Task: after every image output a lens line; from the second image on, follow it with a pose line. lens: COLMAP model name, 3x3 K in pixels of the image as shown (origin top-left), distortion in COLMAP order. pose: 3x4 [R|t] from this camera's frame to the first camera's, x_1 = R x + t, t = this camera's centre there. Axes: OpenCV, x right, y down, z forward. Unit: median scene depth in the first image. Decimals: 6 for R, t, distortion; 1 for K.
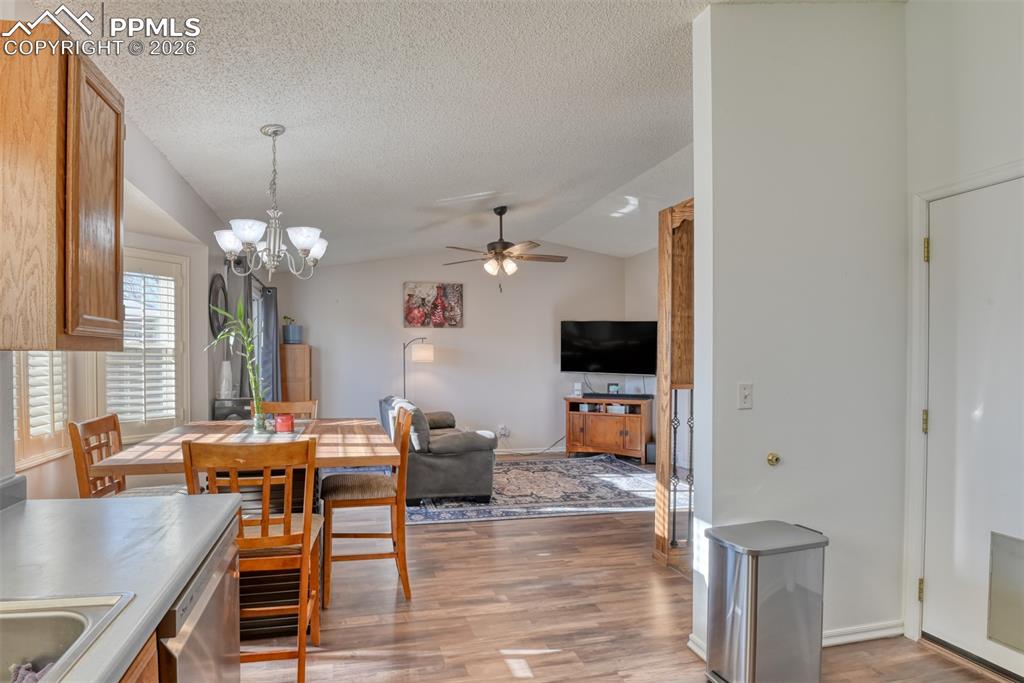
lens RADIAL K [[526.8, 0, 441.7], [0, 526.8, 369.0], [0, 0, 1]] dist [-0.007944, -0.000299]
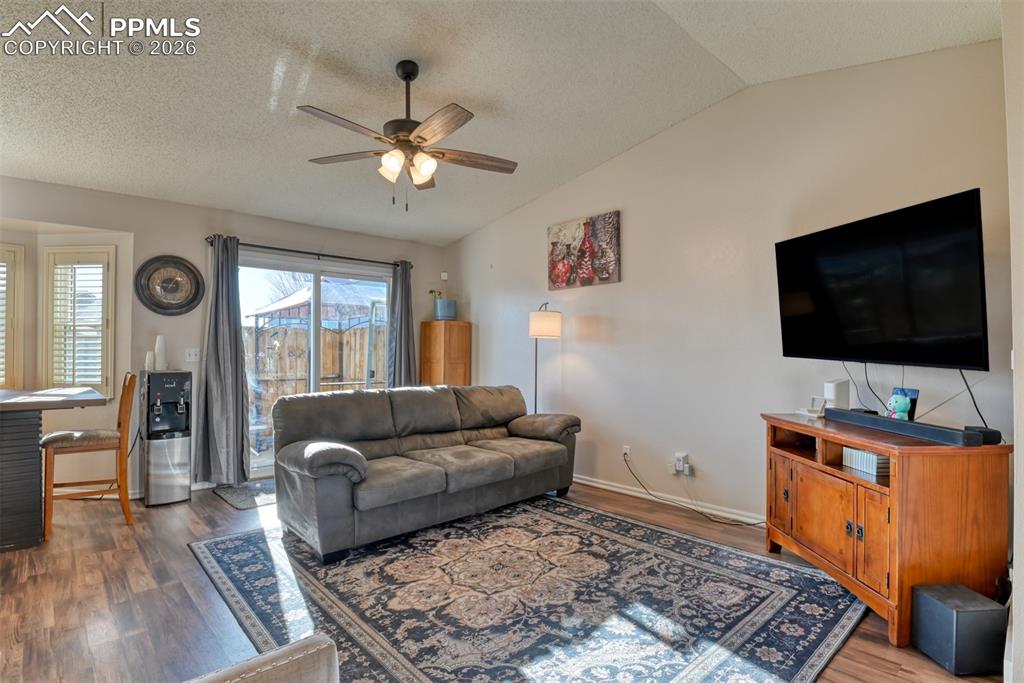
lens RADIAL K [[501.9, 0, 513.2], [0, 501.9, 345.9], [0, 0, 1]] dist [-0.023759, -0.003058]
pose [[0.548425, -0.001776, -0.836198, 0.475699], [-0.013113, 0.999857, -0.010724, 0.004205], [0.836097, 0.016846, 0.548323, 0.599709]]
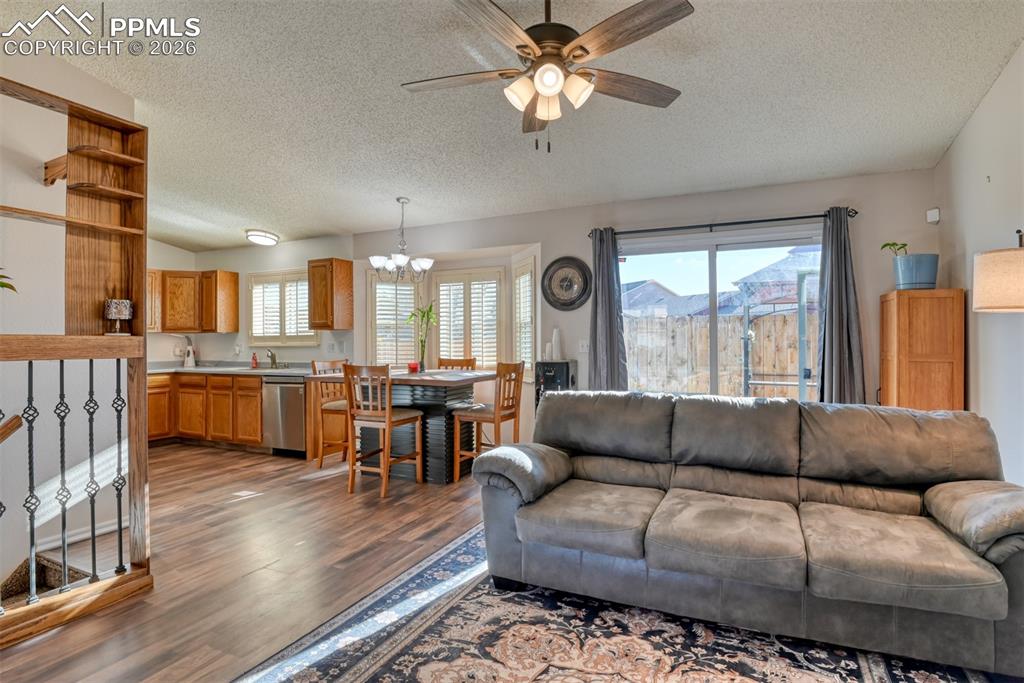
lens RADIAL K [[501.9, 0, 521.2], [0, 501.9, 335.5], [0, 0, 1]] dist [-0.023759, -0.003058]
pose [[-0.557792, -0.002211, -0.829978, 0.341579], [-0.002137, 0.999997, -0.001228, 0.000740], [0.829978, 0.001089, -0.557795, 0.902905]]
